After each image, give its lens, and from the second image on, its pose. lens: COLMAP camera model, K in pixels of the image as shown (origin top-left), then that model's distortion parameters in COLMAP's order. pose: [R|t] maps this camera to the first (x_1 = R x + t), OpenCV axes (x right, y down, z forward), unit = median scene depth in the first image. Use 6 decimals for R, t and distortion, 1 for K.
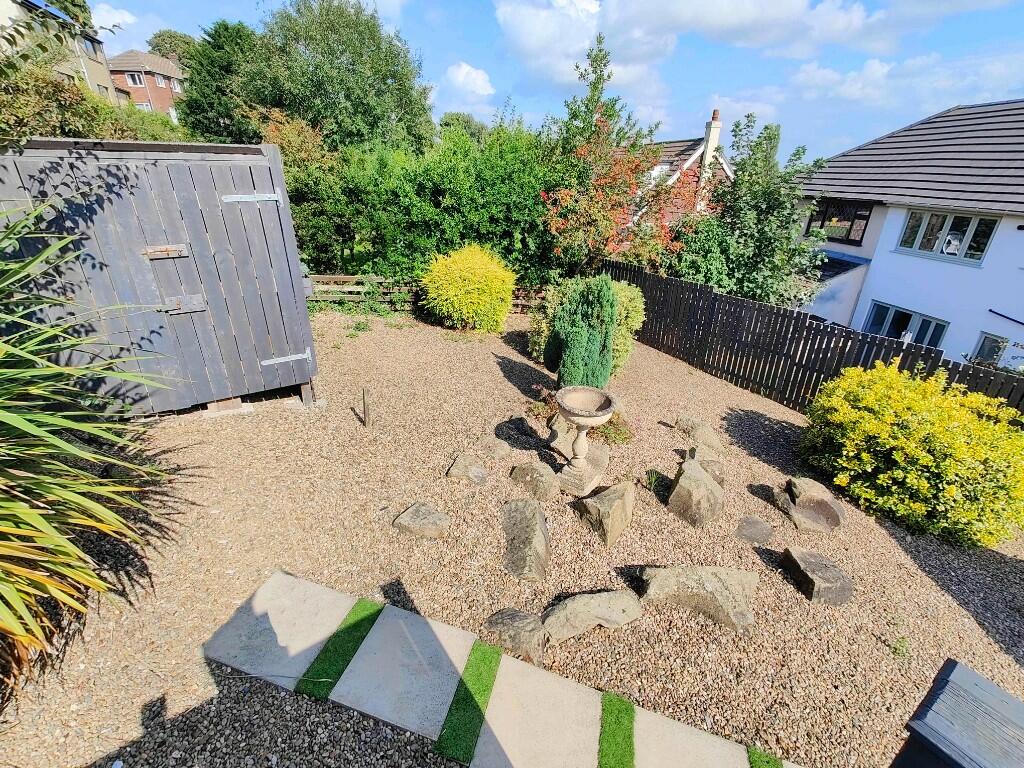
lens RADIAL K [[449.4, 0, 514.9], [0, 449.4, 384.5], [0, 0, 1]] dist [0.002924, 0.000959]
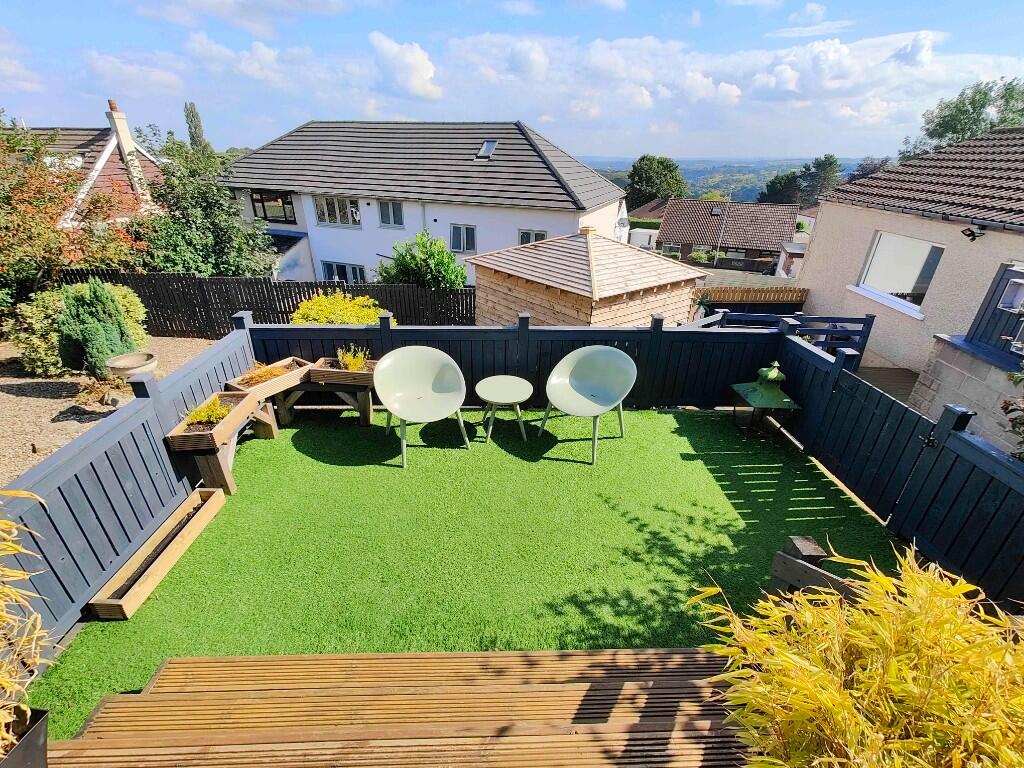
lens RADIAL K [[449.4, 0, 516.8], [0, 449.4, 381.8], [0, 0, 1]] dist [0.002924, 0.000959]
pose [[0.523944, -0.384608, 0.759973, -0.140781], [0.355140, 0.909633, 0.215506, 0.095639], [-0.774182, 0.156983, 0.613187, -0.373753]]
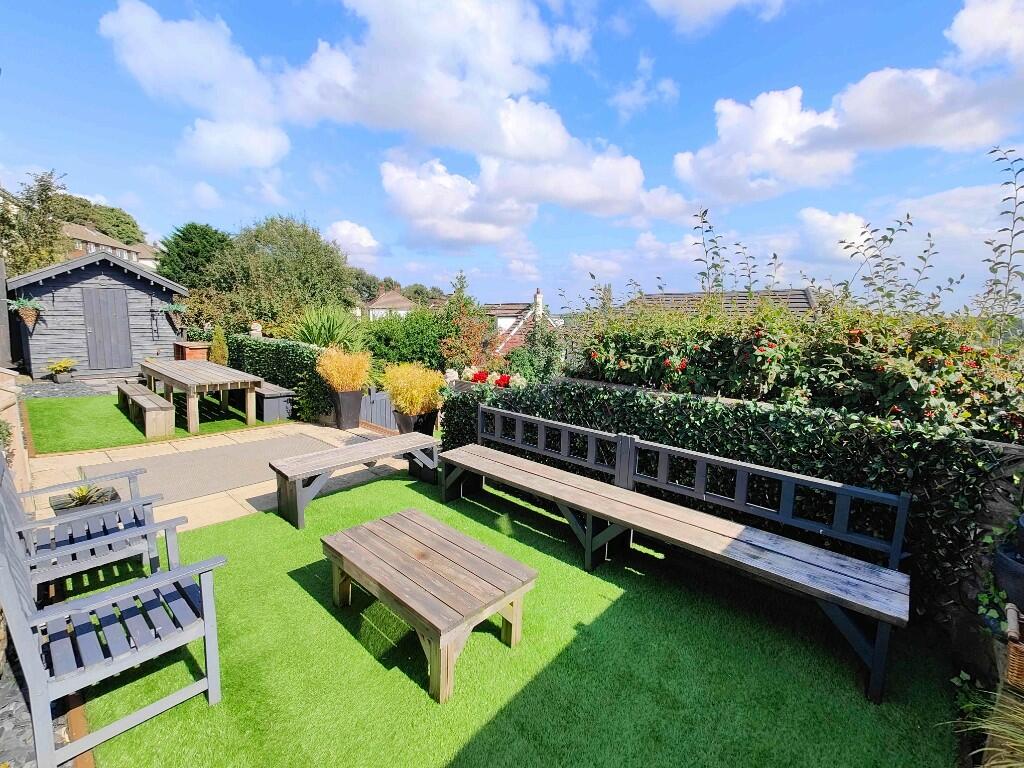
lens RADIAL K [[443.9, 0, 512.4], [0, 443.9, 378.7], [0, 0, 1]] dist [0.000006, 0.000015]
pose [[0.970182, -0.033164, 0.240100, -0.088706], [0.101791, 0.954753, -0.279437, 0.298948], [-0.219969, 0.295545, 0.929660, -0.778224]]
